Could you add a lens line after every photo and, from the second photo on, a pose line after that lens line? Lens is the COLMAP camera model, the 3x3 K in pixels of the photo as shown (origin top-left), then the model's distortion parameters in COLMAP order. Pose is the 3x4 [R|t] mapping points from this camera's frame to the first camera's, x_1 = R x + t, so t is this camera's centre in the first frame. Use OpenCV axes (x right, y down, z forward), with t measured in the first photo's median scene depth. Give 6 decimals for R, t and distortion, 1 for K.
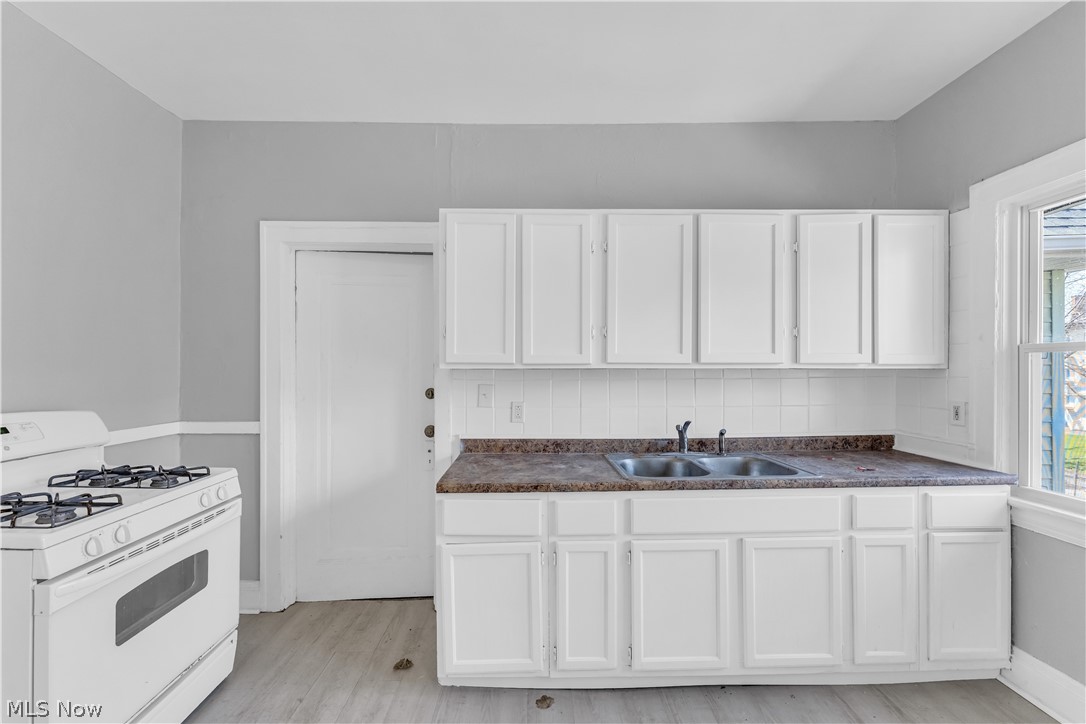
lens RADIAL K [[444.1, 0, 536.6], [0, 444.1, 364.2], [0, 0, 1]] dist [-0.001317, -0.000636]
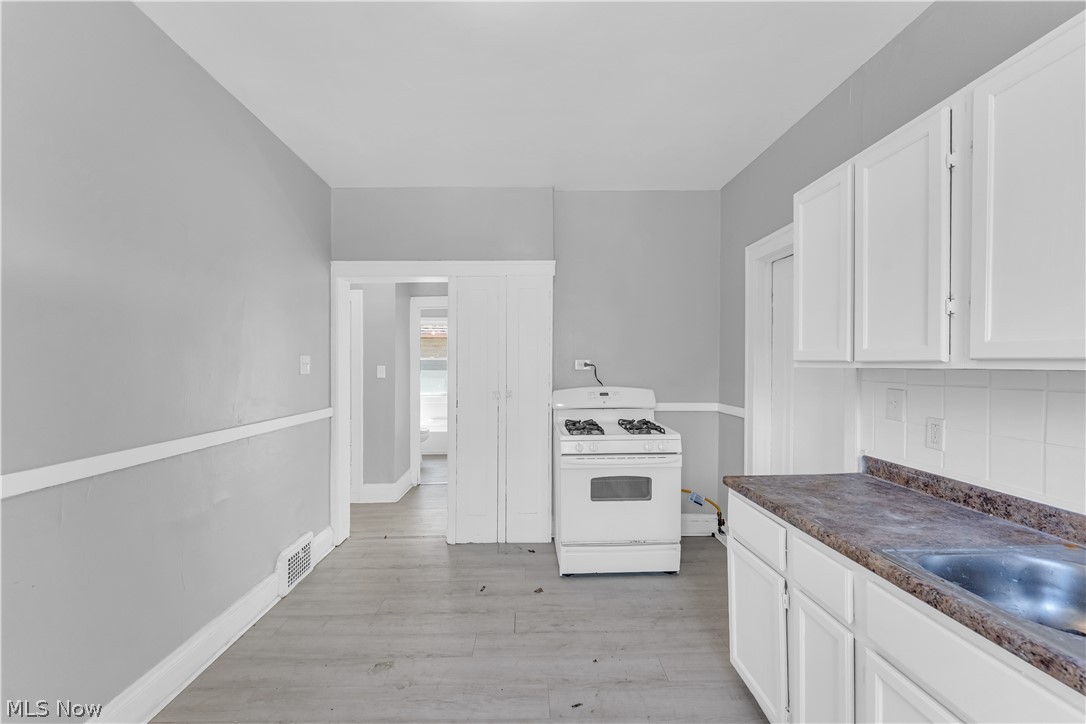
lens RADIAL K [[444.1, 0, 537.9], [0, 444.1, 365.0], [0, 0, 1]] dist [-0.001317, -0.000636]
pose [[0.017628, 0.002072, -0.999842, 0.616398], [0.003965, 0.999990, 0.002142, 0.001989], [0.999837, -0.004002, 0.017619, 0.402895]]
